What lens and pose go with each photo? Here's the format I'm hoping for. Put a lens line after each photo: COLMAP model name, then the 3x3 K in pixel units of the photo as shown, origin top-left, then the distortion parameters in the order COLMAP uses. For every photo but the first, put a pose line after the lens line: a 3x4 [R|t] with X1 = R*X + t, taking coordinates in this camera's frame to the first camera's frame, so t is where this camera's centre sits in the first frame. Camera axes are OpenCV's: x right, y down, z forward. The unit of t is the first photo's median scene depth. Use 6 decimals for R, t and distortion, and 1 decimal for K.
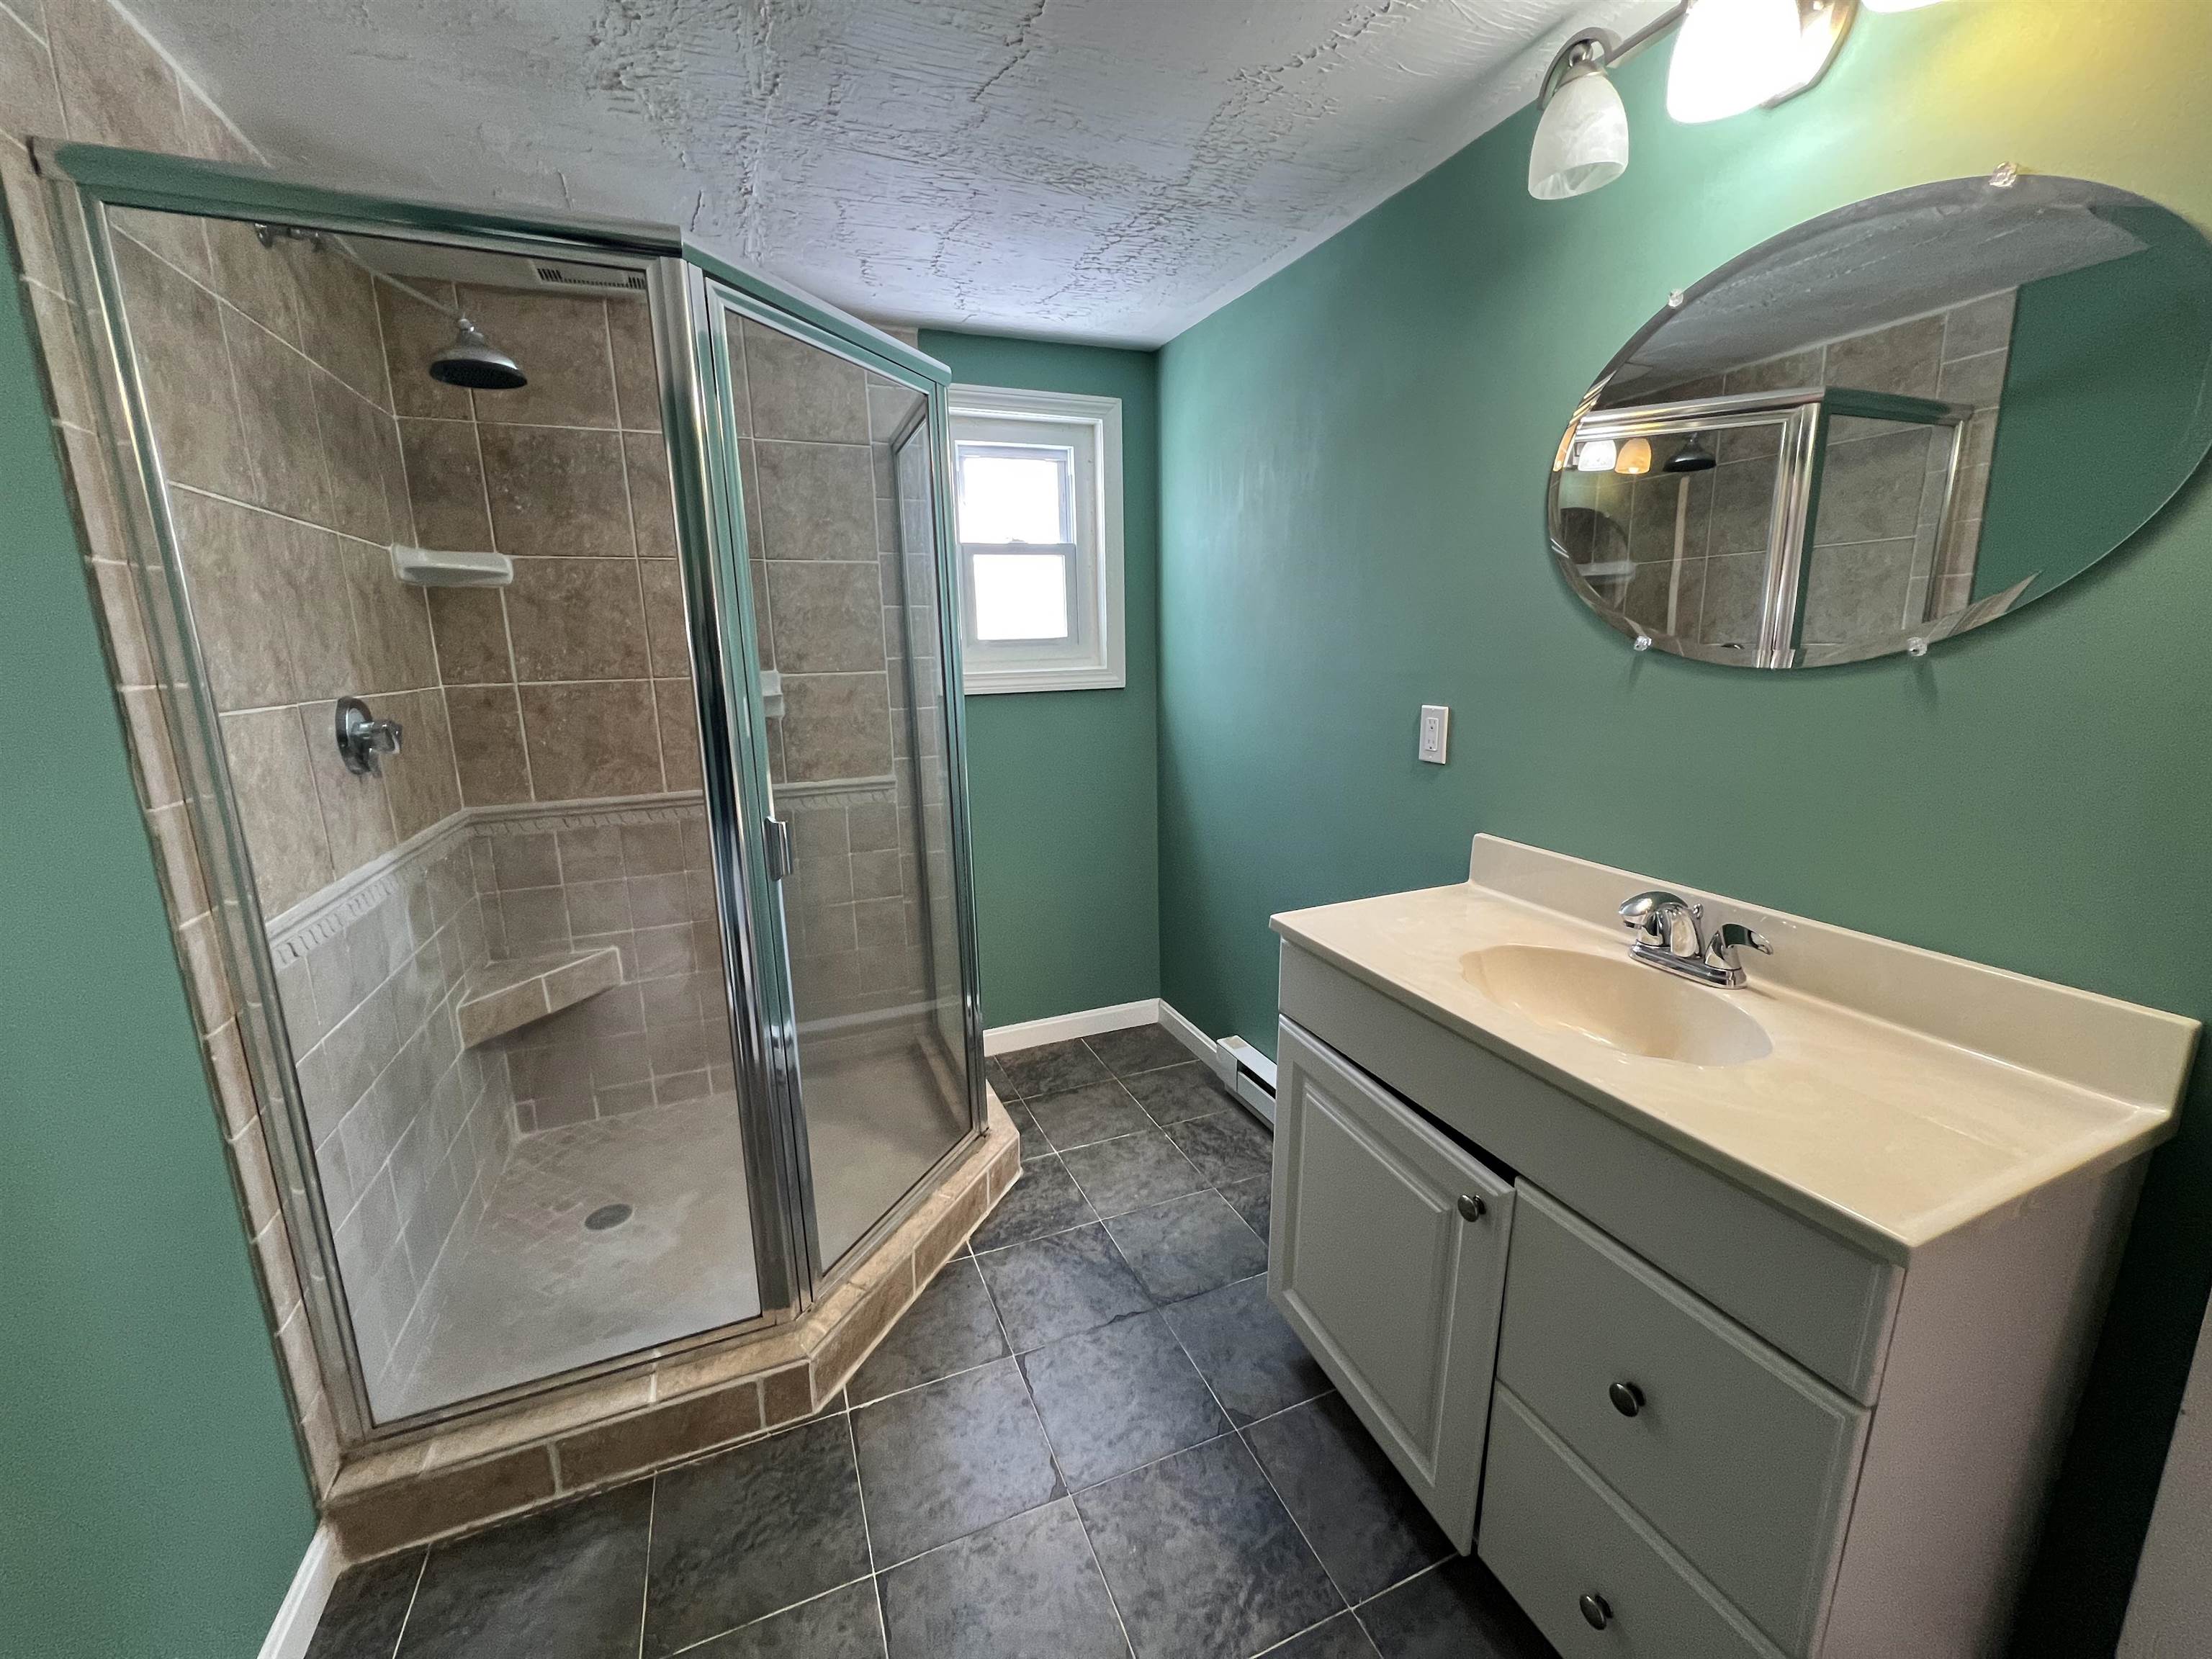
lens RADIAL K [[879.9, 0, 1103.2], [0, 879.9, 827.1], [0, 0, 1]] dist [-0.002342, 0.000232]
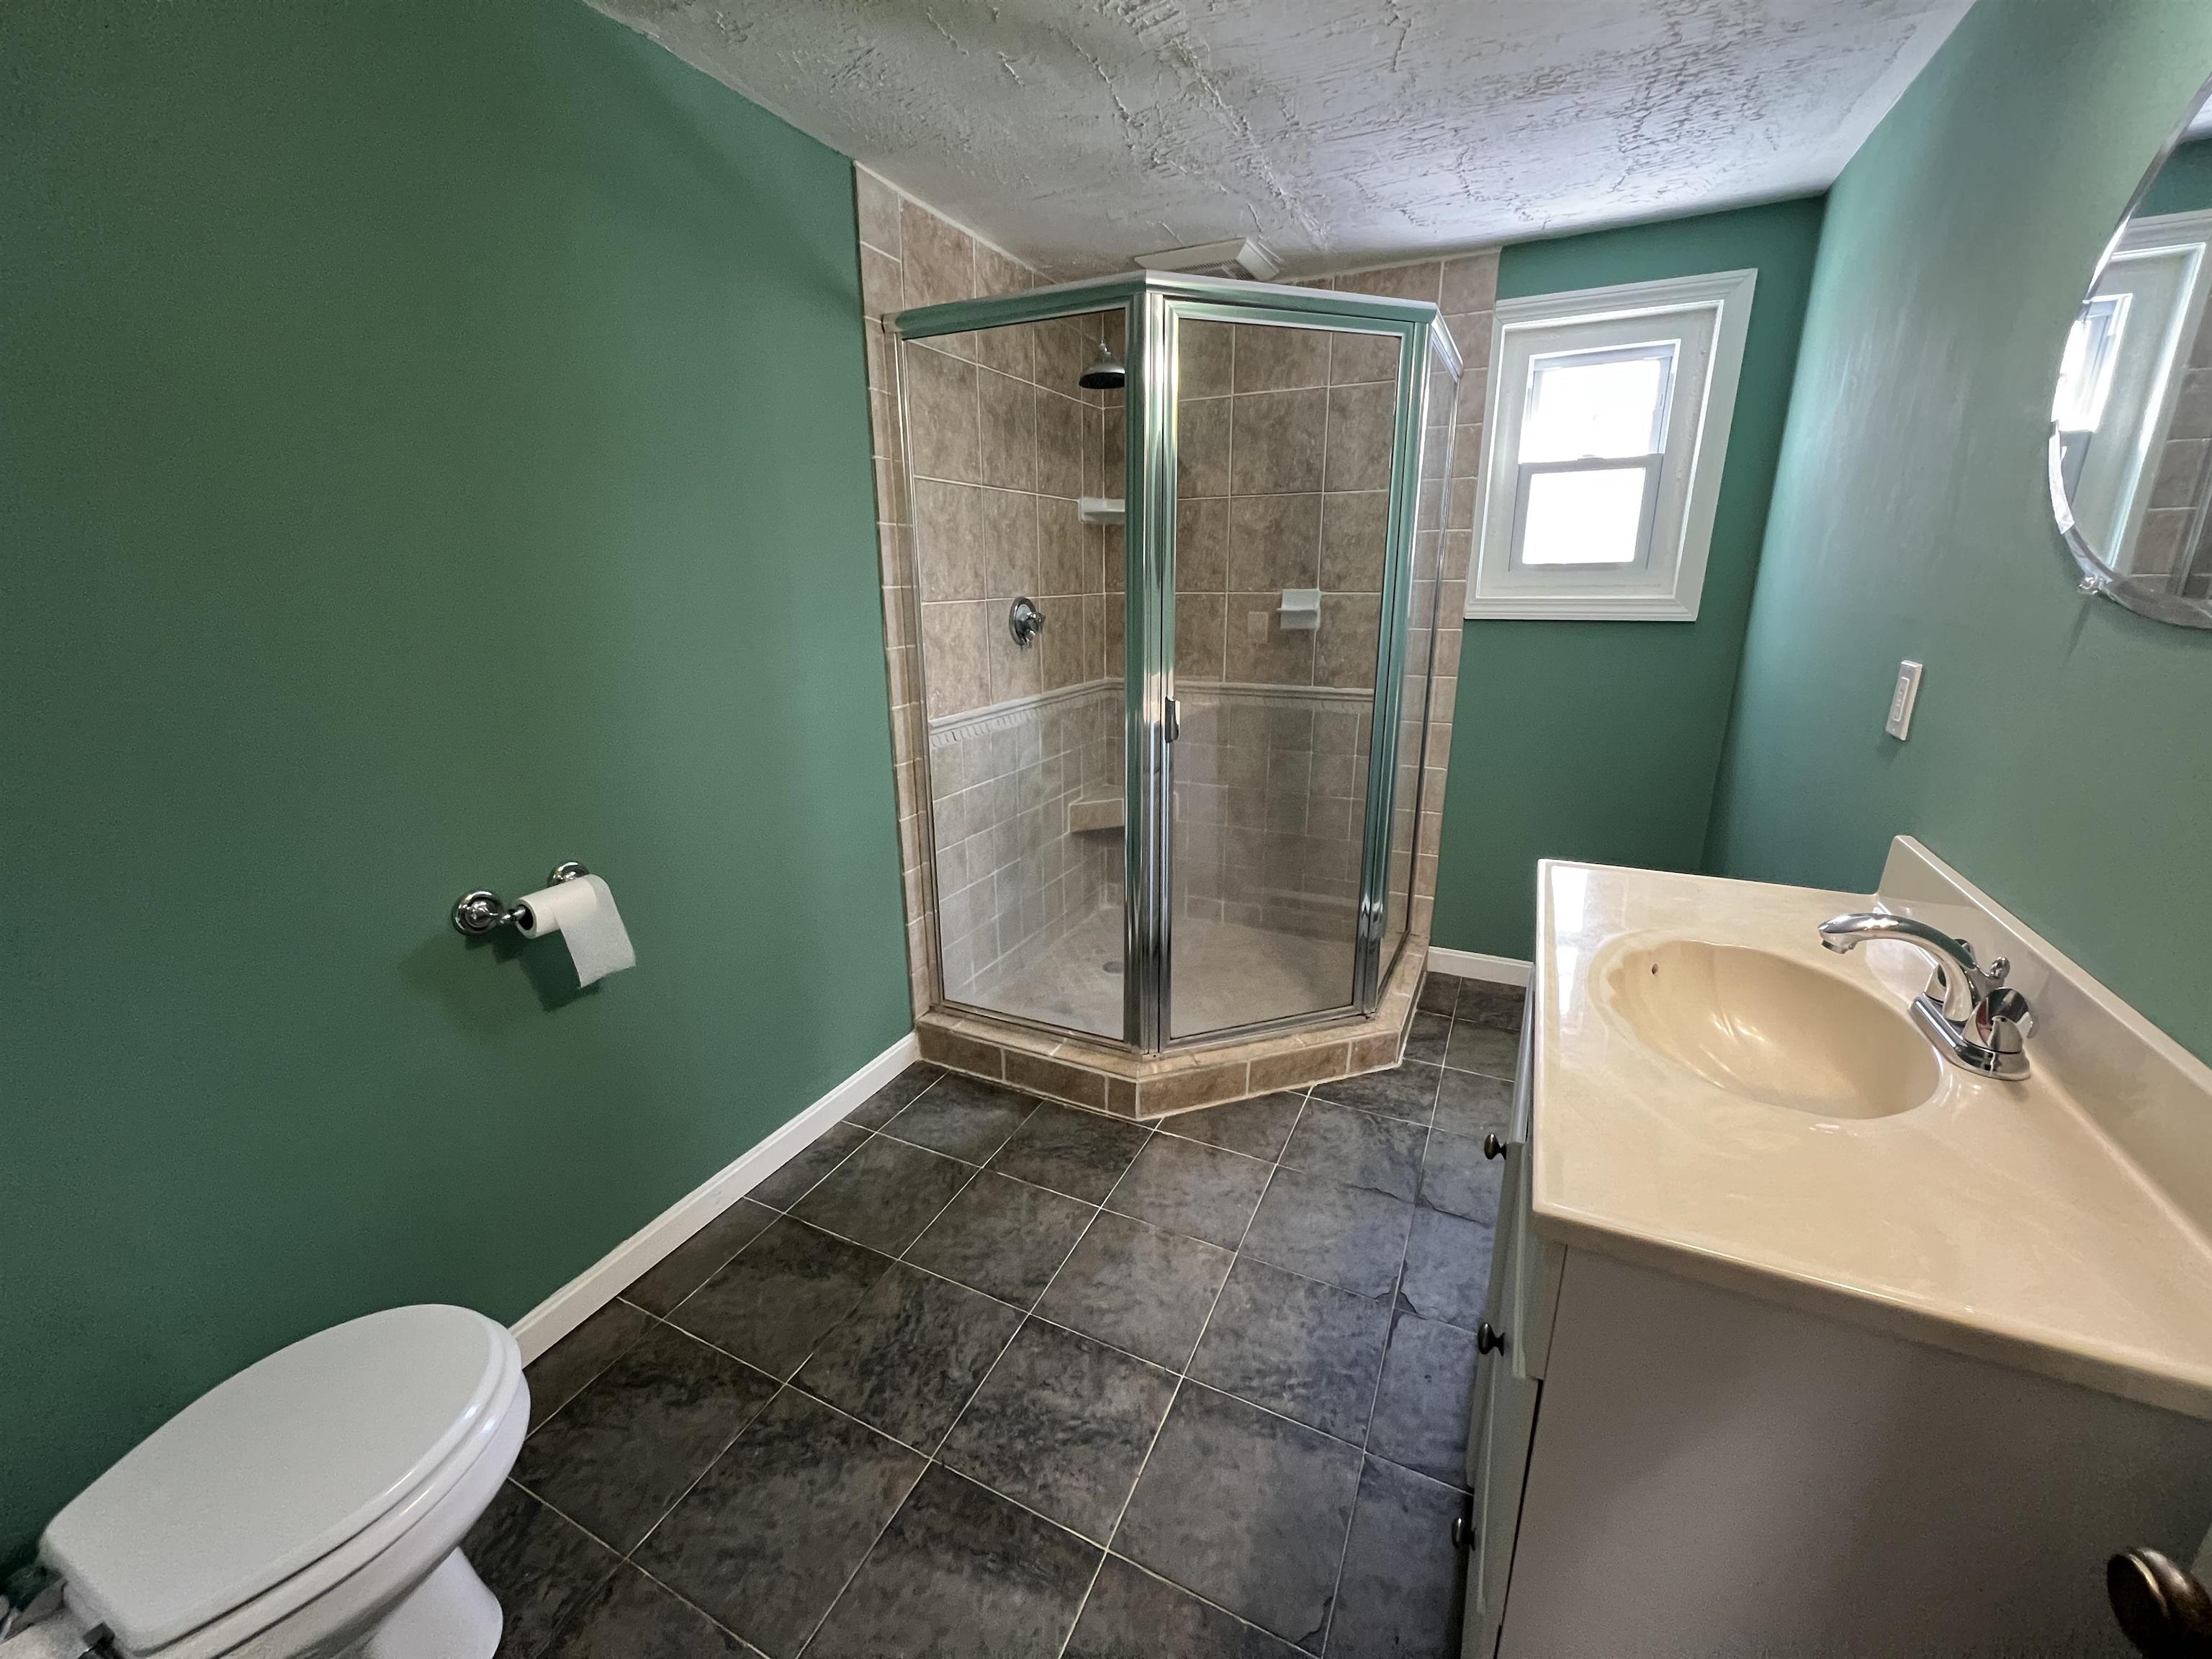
lens RADIAL K [[879.9, 0, 1103.2], [0, 879.9, 827.1], [0, 0, 1]] dist [-0.002342, 0.000232]
pose [[0.662996, 0.222932, -0.714659, 0.503978], [-0.158886, 0.974786, 0.156676, -0.009024], [0.731568, 0.009674, 0.681700, -0.013908]]
